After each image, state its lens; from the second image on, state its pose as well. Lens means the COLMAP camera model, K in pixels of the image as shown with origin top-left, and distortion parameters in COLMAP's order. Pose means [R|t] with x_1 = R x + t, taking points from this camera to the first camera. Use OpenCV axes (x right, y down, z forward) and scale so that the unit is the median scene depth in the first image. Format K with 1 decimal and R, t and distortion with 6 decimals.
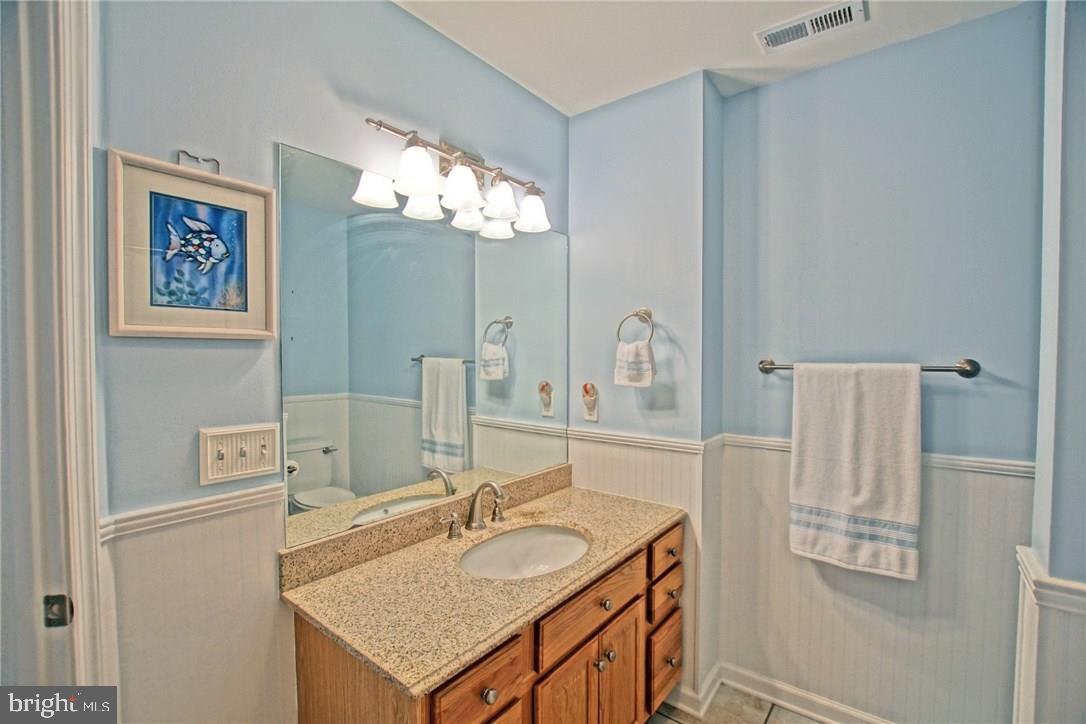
lens RADIAL K [[484.1, 0, 547.7], [0, 484.1, 364.8], [0, 0, 1]] dist [-0.021486, 0.000601]
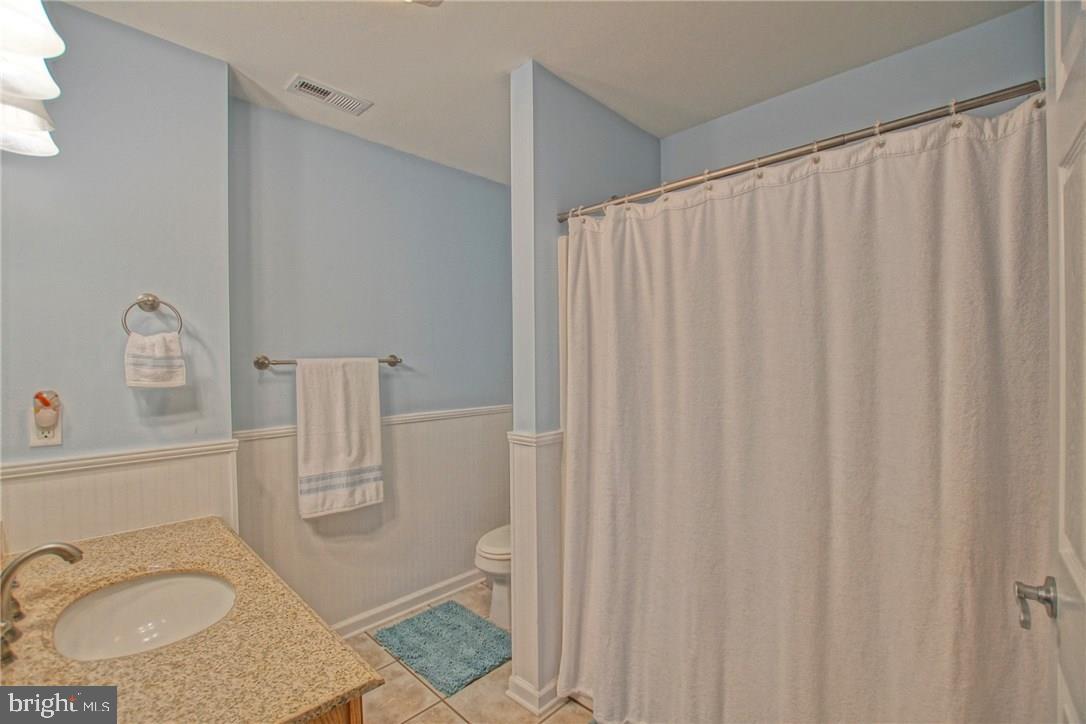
lens RADIAL K [[484.1, 0, 548.8], [0, 484.1, 361.7], [0, 0, 1]] dist [-0.021486, 0.000601]
pose [[0.106748, -0.003893, 0.994278, -0.611174], [0.033267, 0.999446, 0.000342, 0.024687], [-0.993729, 0.033040, 0.106819, 0.267153]]
